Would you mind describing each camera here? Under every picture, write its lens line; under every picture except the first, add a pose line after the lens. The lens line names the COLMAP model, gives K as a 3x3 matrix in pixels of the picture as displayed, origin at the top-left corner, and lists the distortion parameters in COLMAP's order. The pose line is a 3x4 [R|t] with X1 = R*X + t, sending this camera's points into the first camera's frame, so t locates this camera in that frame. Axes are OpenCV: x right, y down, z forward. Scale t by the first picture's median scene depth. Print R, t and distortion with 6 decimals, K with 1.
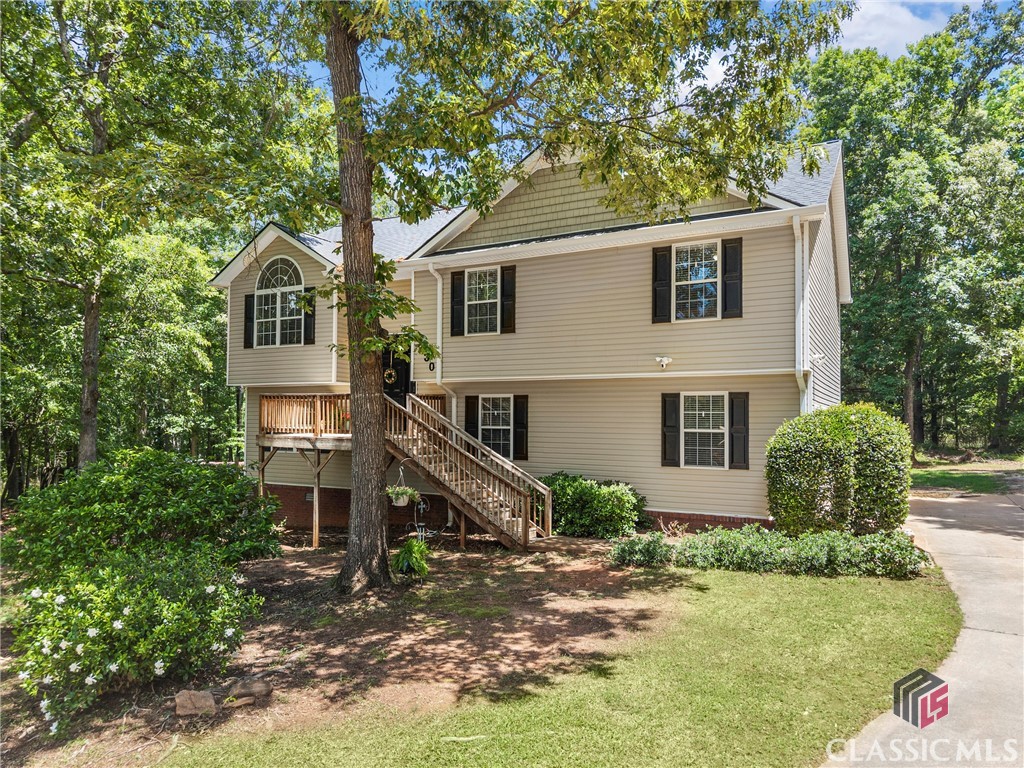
lens RADIAL K [[699.8, 0, 512.0], [0, 699.8, 384.0], [0, 0, 1]] dist [0.003078, -0.027278]
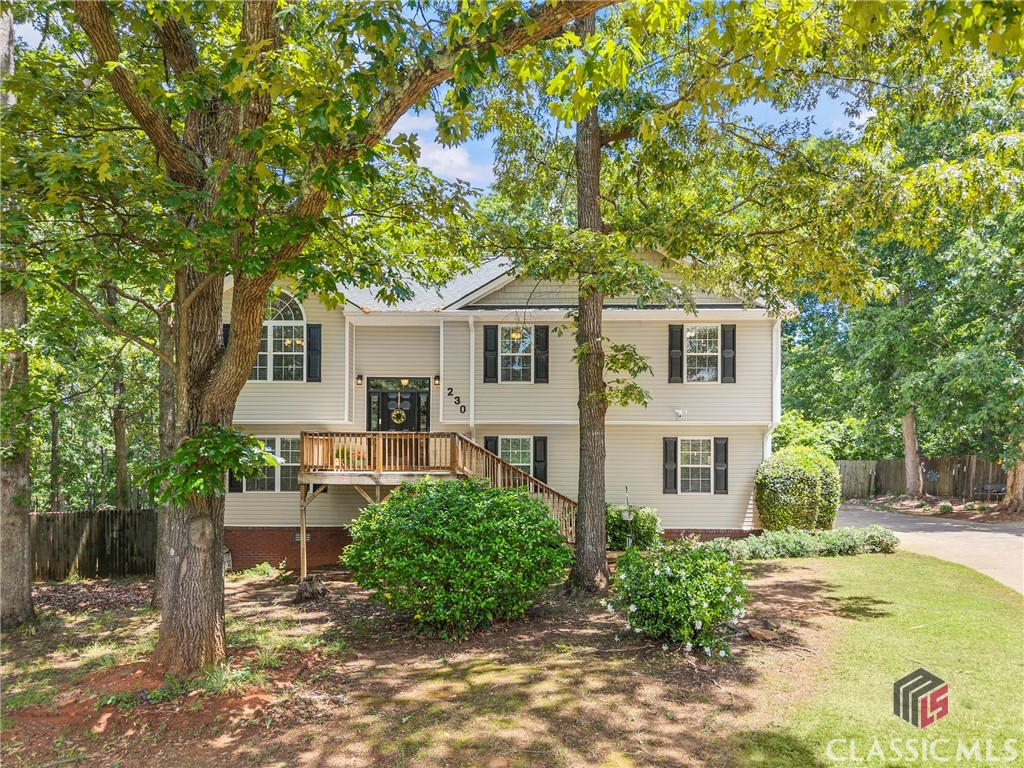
lens RADIAL K [[711.3, 0, 511.7], [0, 711.3, 407.3], [0, 0, 1]] dist [0.001097, -0.000672]
pose [[0.873714, 0.044727, 0.484379, -0.642058], [-0.020030, 0.998227, -0.056045, 0.035957], [-0.486028, 0.039265, 0.873061, -0.006920]]
